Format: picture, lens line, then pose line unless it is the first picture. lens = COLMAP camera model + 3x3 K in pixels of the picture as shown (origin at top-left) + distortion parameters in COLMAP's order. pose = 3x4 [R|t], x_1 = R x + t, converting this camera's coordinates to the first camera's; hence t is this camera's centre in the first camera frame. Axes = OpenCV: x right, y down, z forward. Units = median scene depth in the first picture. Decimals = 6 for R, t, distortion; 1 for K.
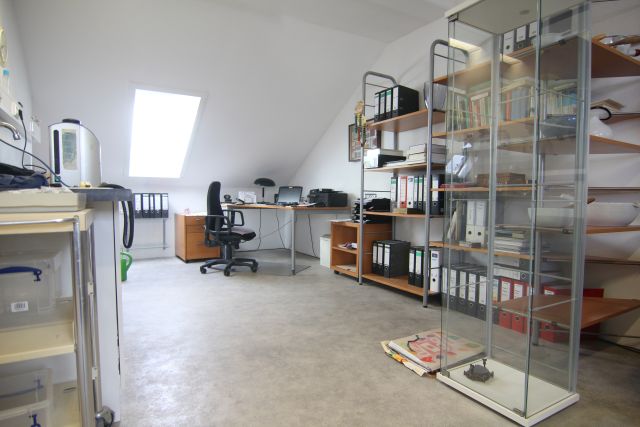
lens RADIAL K [[374.0, 0, 318.0], [0, 374.0, 216.7], [0, 0, 1]] dist [-0.009509, -0.003036]
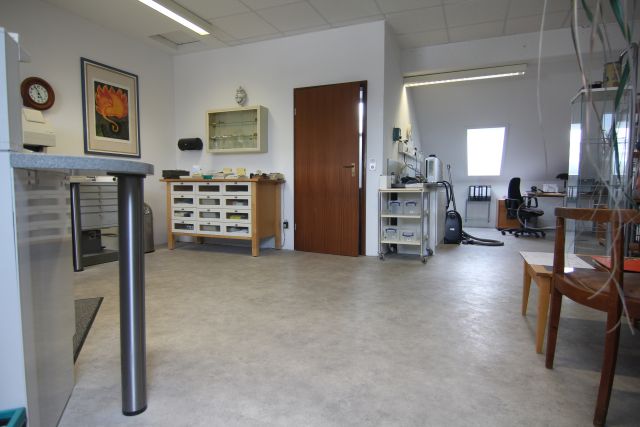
lens RADIAL K [[374.0, 0, 318.6], [0, 374.0, 213.5], [0, 0, 1]] dist [-0.009509, -0.003036]
pose [[0.599462, 0.051627, -0.798736, 0.451721], [-0.045099, 0.998511, 0.030691, 0.040842], [0.799131, 0.017624, 0.600898, -0.554175]]
